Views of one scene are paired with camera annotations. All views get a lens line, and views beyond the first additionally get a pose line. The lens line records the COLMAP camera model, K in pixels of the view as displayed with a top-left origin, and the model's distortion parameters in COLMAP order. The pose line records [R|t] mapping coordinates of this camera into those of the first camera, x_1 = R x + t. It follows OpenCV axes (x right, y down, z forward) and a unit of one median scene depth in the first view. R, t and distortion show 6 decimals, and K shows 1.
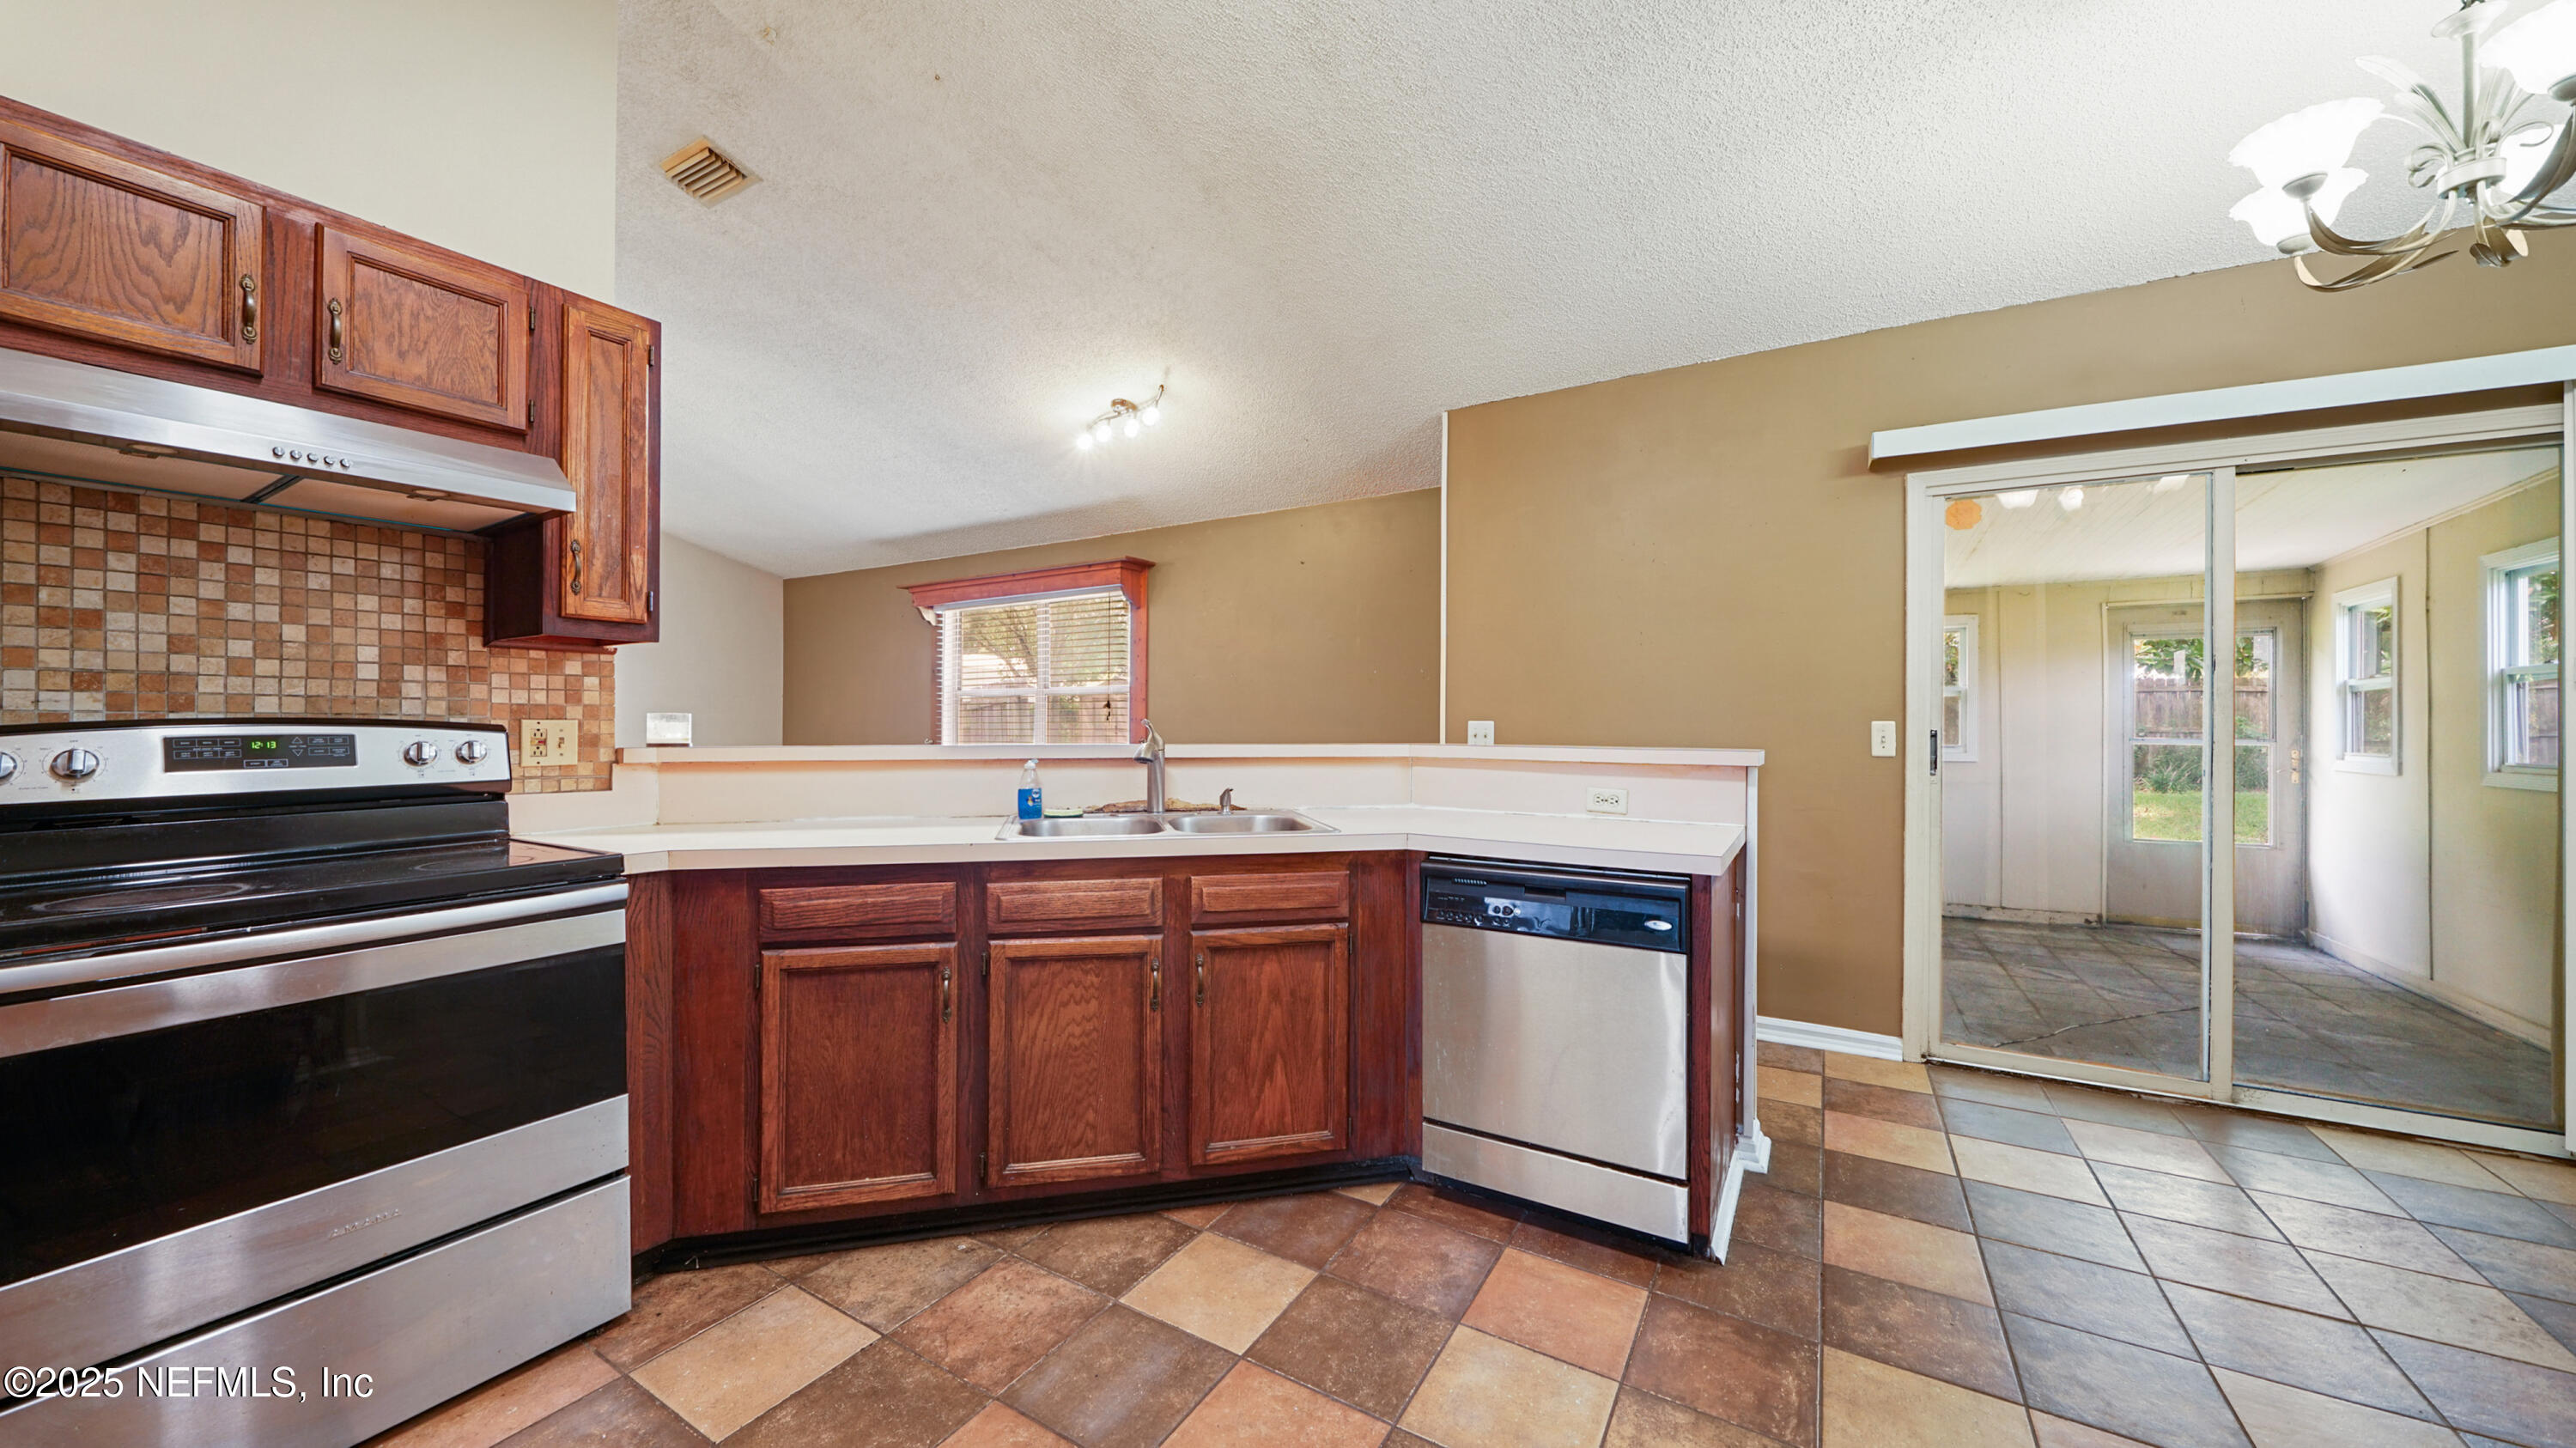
lens RADIAL K [[909.0, 0, 1282.0], [0, 909.0, 718.8], [0, 0, 1]] dist [0.001459, -0.000581]
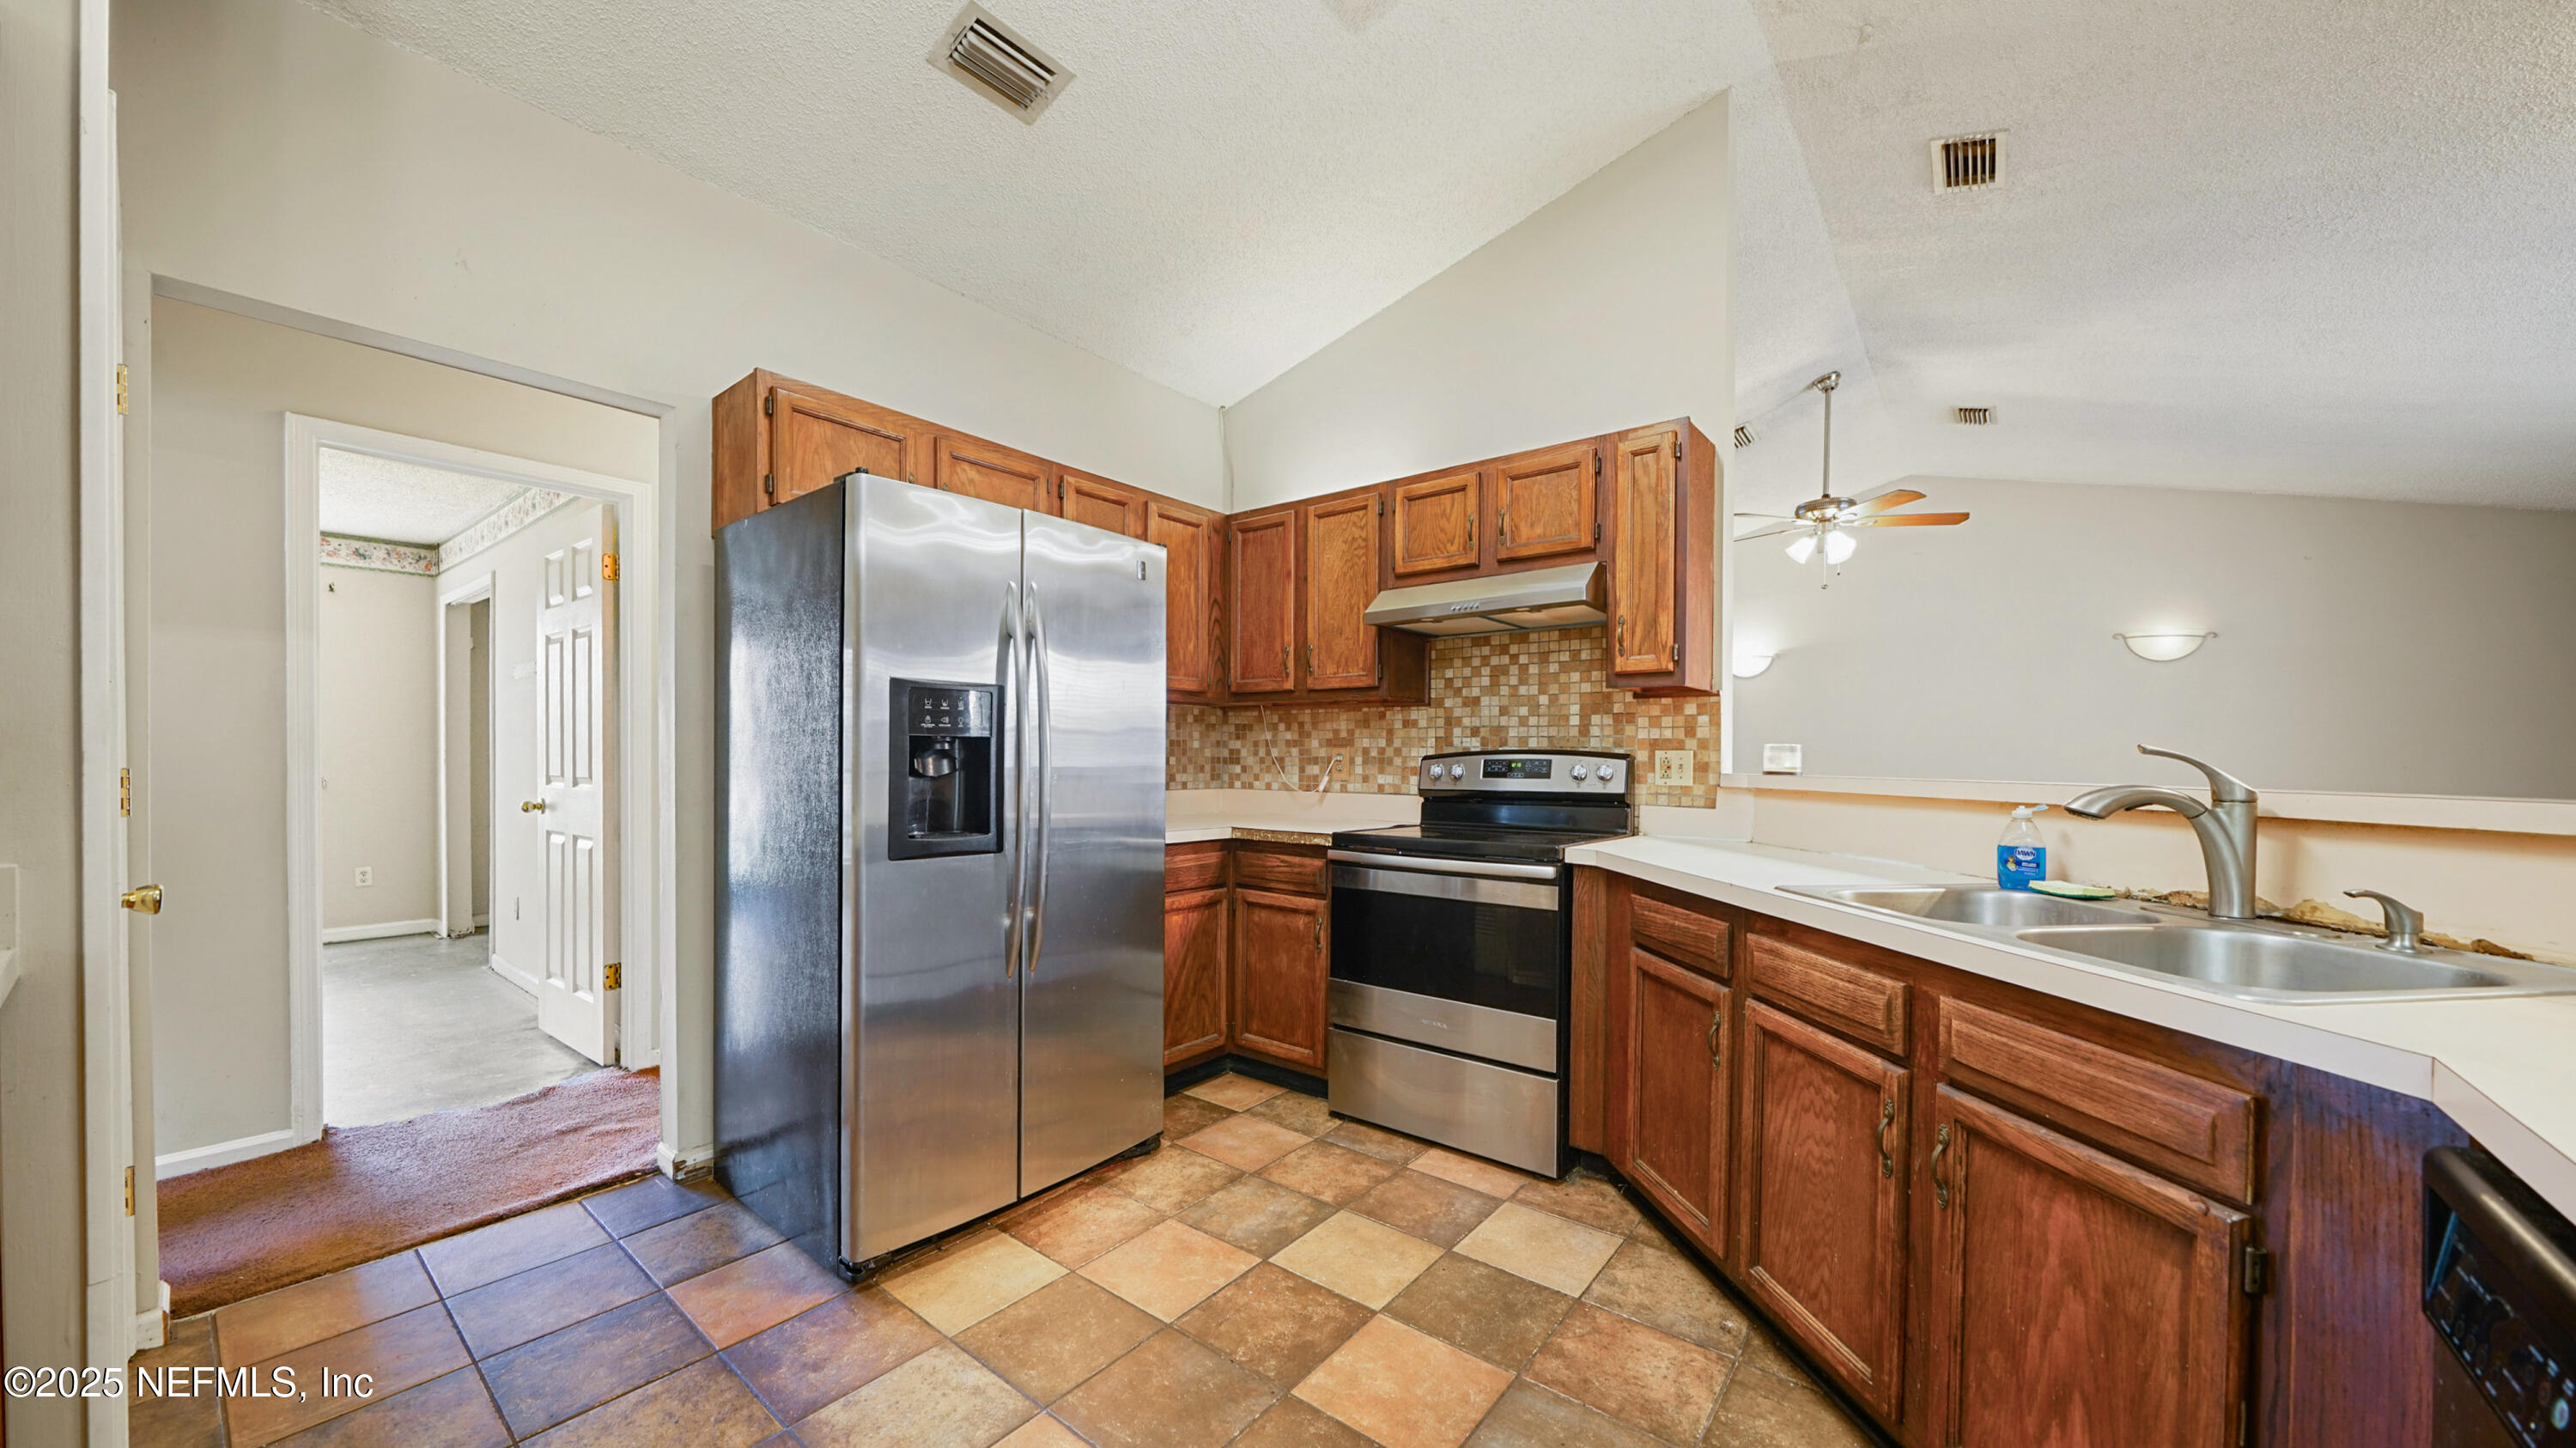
lens RADIAL K [[909.0, 0, 1282.2], [0, 909.0, 763.7], [0, 0, 1]] dist [0.001459, -0.000581]
pose [[-0.132384, 0.008434, -0.991163, 0.568710], [-0.000666, 0.999963, 0.008598, 0.009393], [0.991198, 0.001798, -0.132373, 0.627938]]
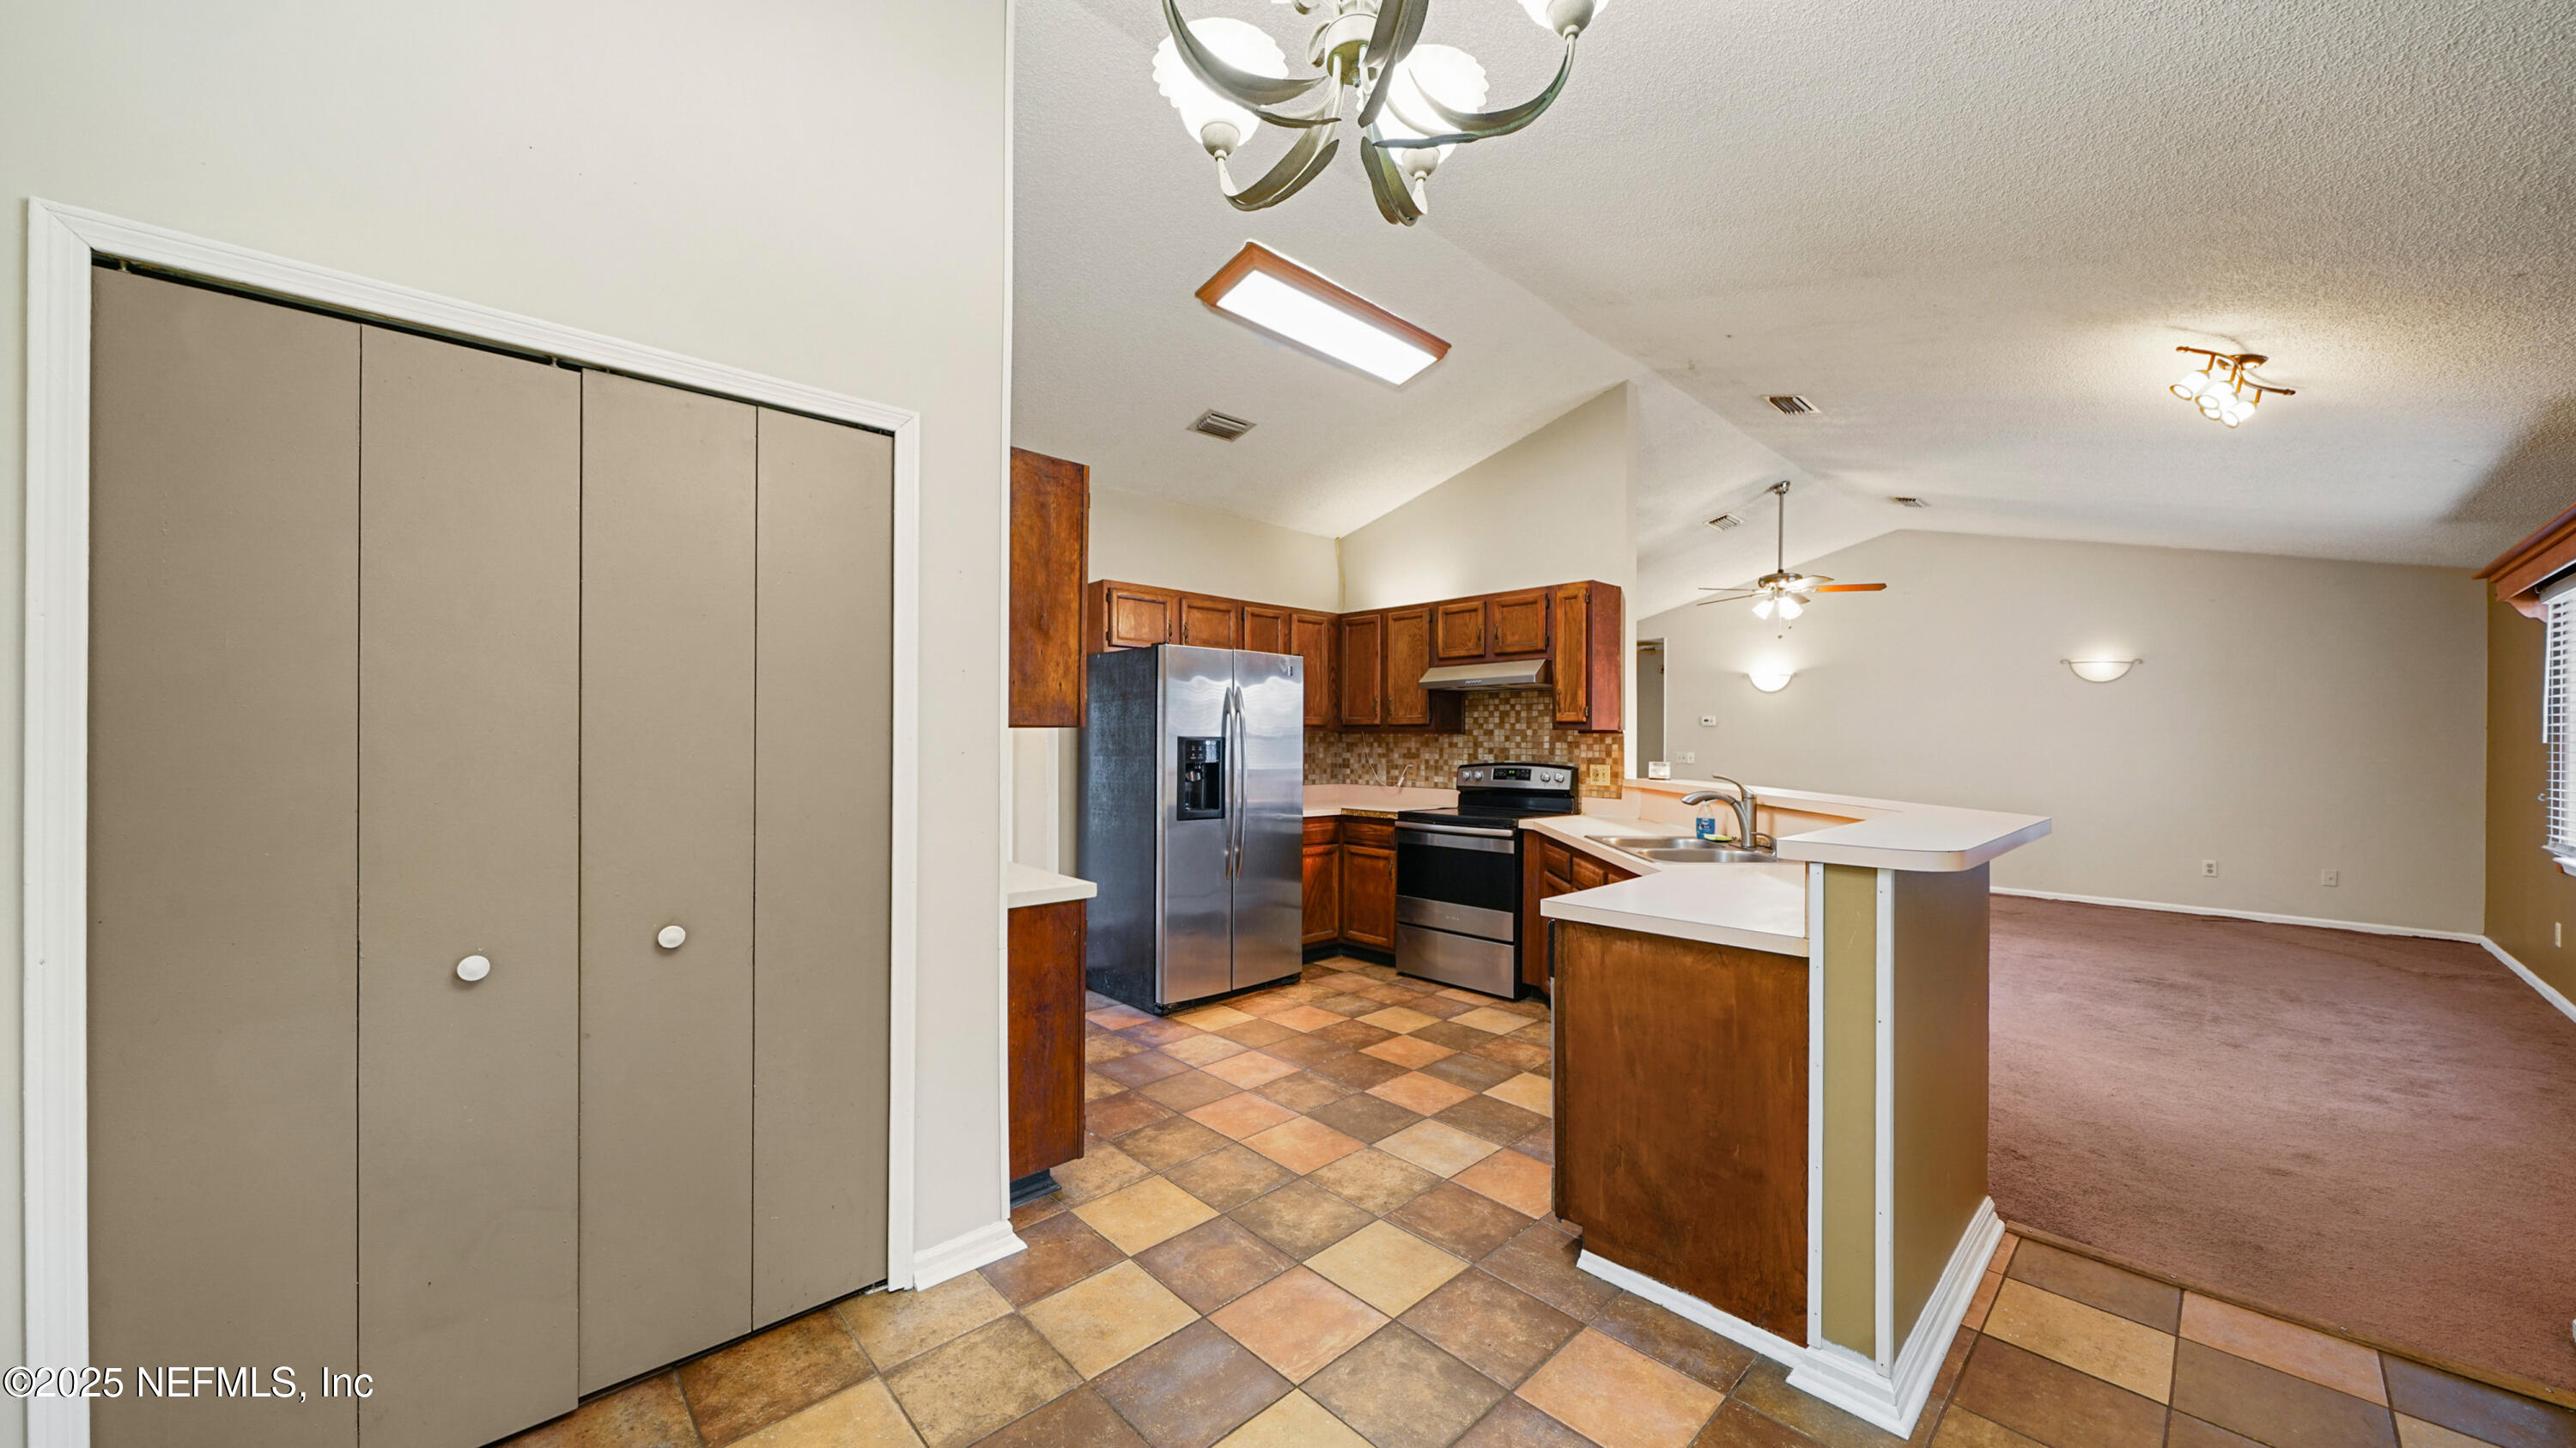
lens RADIAL K [[909.0, 0, 1287.3], [0, 909.0, 734.8], [0, 0, 1]] dist [0.001459, -0.000581]
pose [[-0.268951, -0.007229, -0.963127, 1.553579], [0.001690, 0.999967, -0.007977, -0.056176], [0.963152, -0.003773, -0.268930, 0.878175]]
